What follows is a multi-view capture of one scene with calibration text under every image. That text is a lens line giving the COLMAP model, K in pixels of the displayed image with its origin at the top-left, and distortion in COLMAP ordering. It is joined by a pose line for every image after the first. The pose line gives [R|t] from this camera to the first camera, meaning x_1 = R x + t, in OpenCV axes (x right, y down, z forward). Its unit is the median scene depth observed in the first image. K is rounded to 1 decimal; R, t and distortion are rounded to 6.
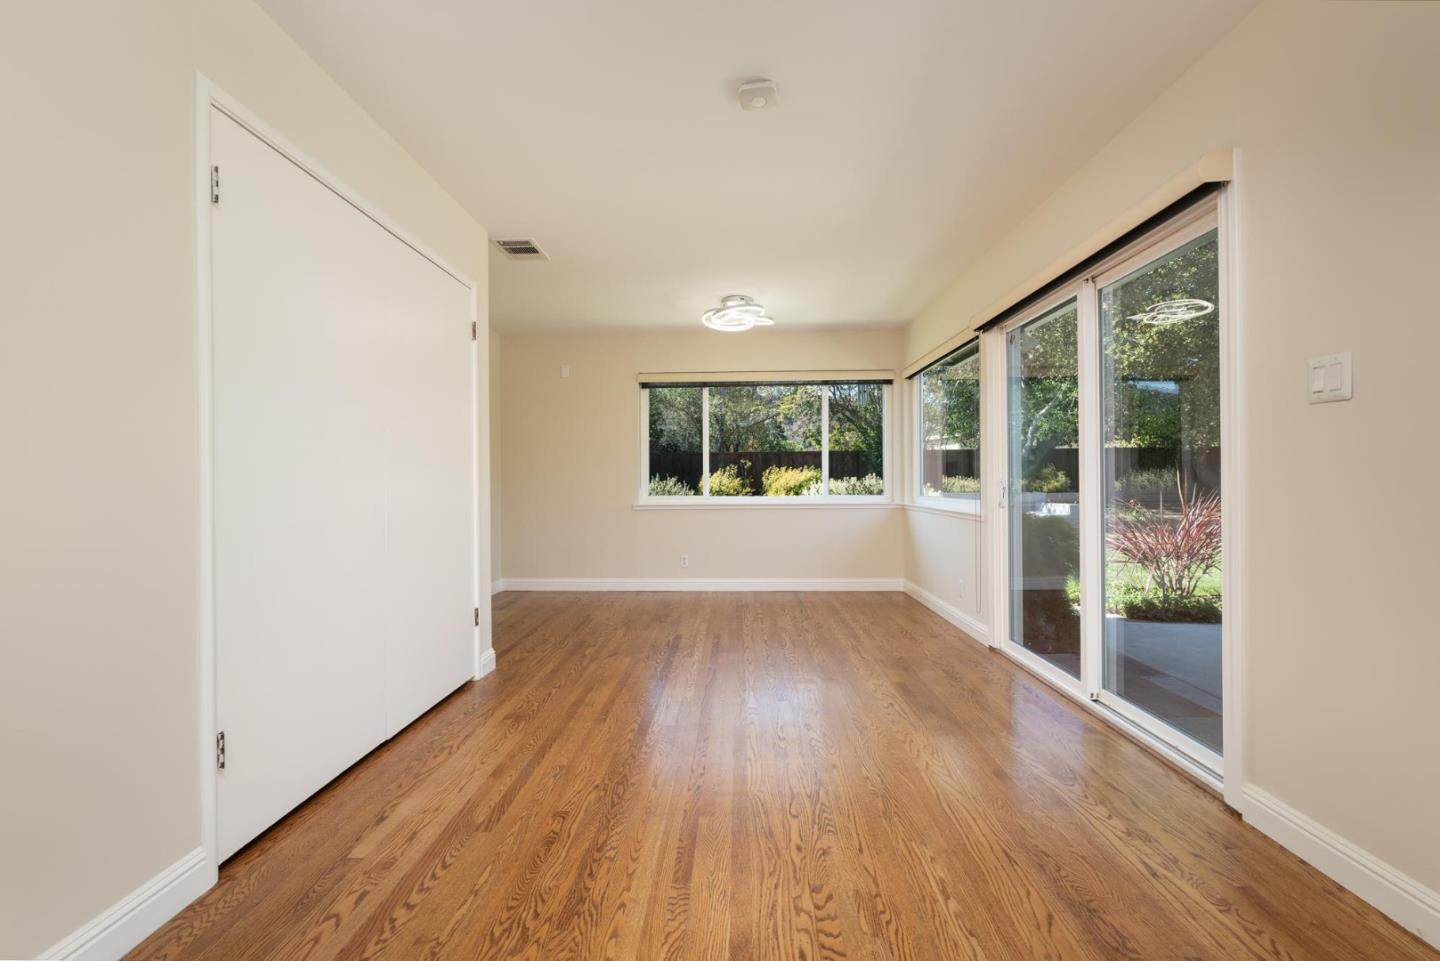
lens RADIAL K [[611.4, 0, 722.3], [0, 611.4, 482.8], [0, 0, 1]] dist [-0.001744, -0.000199]
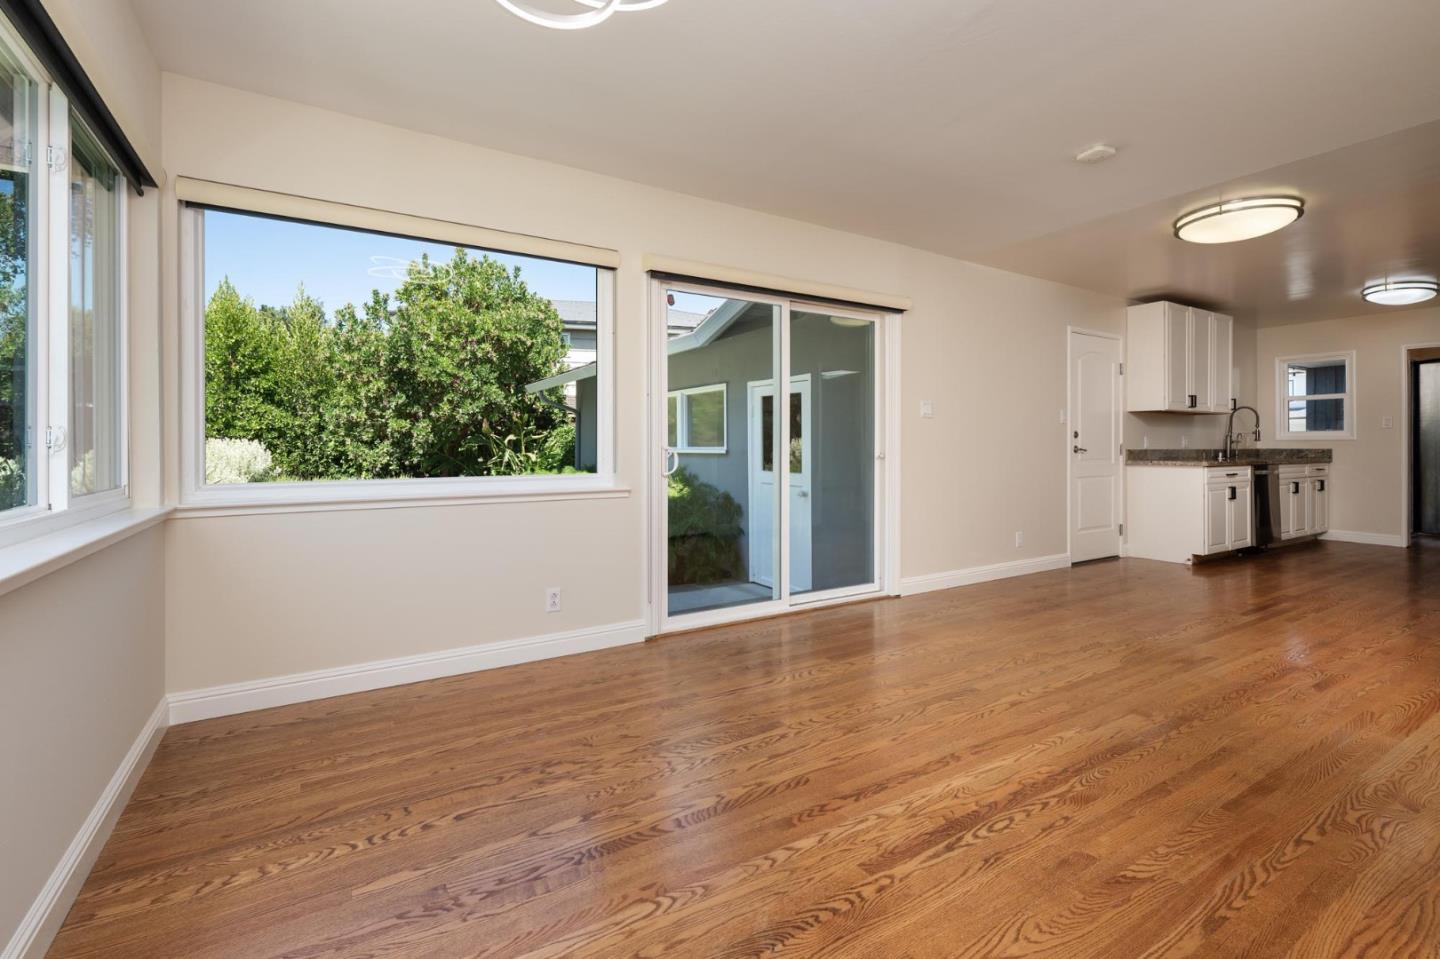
lens RADIAL K [[611.4, 0, 725.3], [0, 611.4, 447.8], [0, 0, 1]] dist [-0.001744, -0.000199]
pose [[-0.527292, 0.000559, 0.849684, -0.491296], [0.004301, 0.999989, 0.002011, -0.006824], [-0.849673, 0.004715, -0.527289, 1.837973]]
